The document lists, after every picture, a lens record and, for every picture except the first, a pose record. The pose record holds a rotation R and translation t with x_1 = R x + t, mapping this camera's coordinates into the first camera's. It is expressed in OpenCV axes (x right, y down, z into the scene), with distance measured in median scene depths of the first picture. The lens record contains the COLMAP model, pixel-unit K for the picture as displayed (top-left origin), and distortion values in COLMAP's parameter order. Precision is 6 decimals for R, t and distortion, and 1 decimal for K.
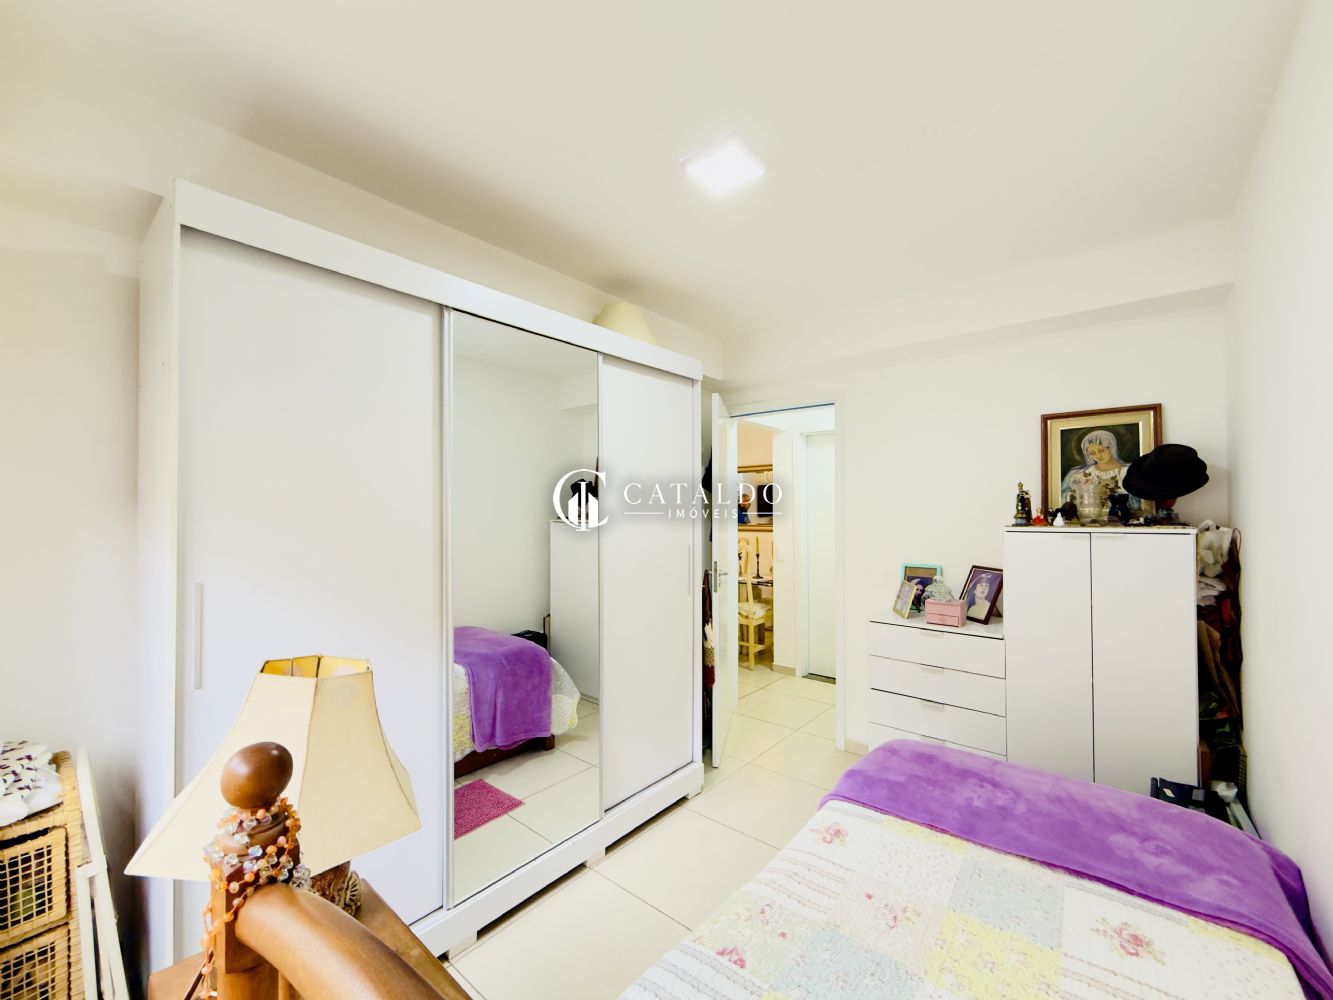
lens RADIAL K [[544.4, 0, 662.7], [0, 544.4, 505.7], [0, 0, 1]] dist [0.001470, 0.000314]
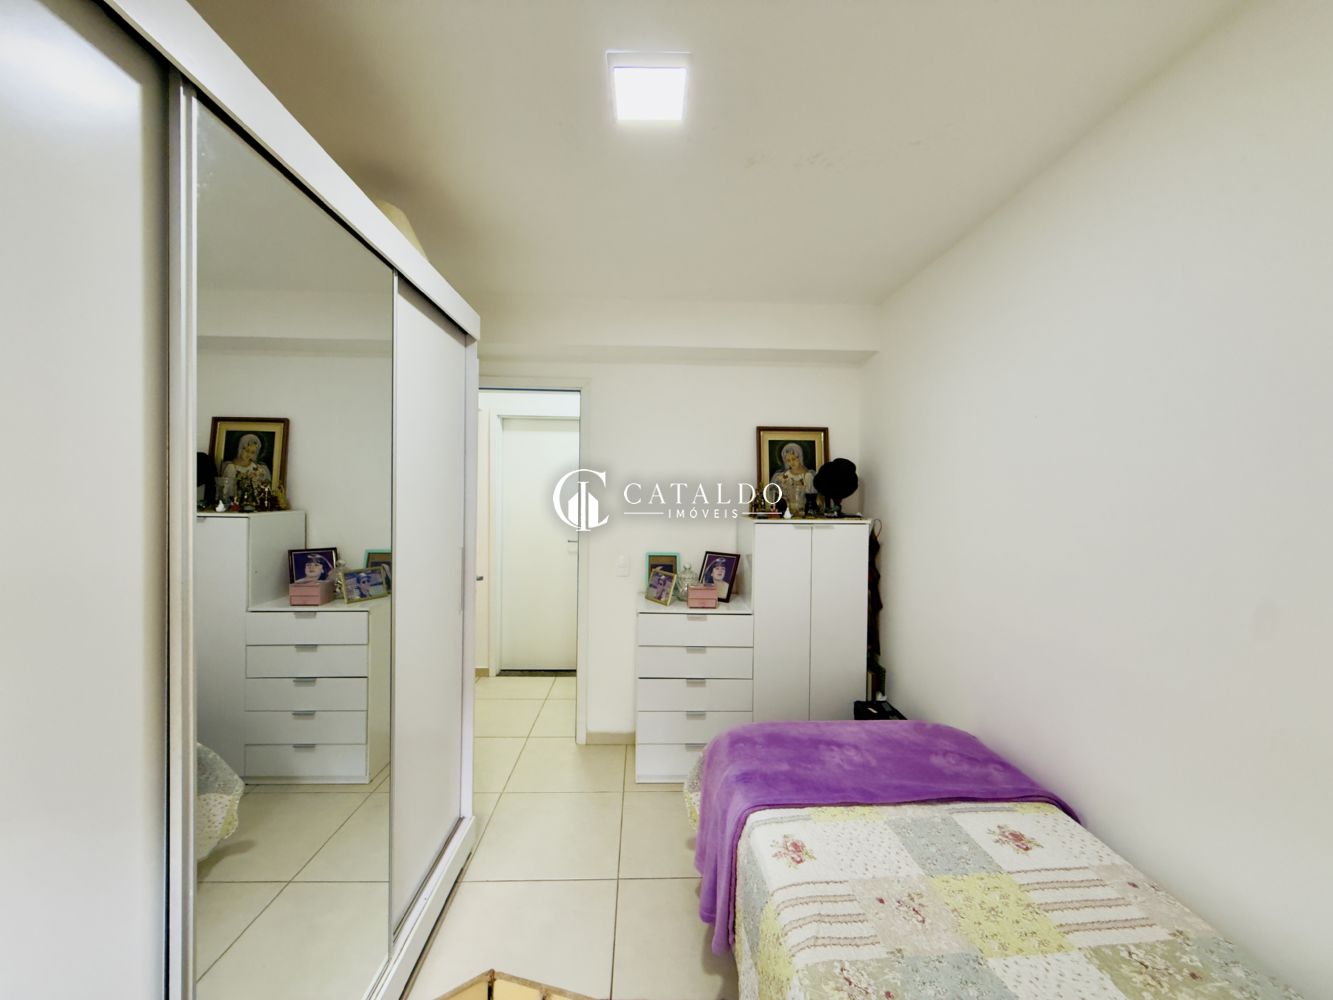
lens RADIAL K [[529.8, 0, 663.3], [0, 529.8, 500.4], [0, 0, 1]] dist [-0.000601, 0.000000]
pose [[0.741125, 0.005103, 0.671348, -0.285188], [-0.021521, 0.999638, 0.016160, -0.016120], [-0.671022, -0.026424, 0.740966, 0.274807]]
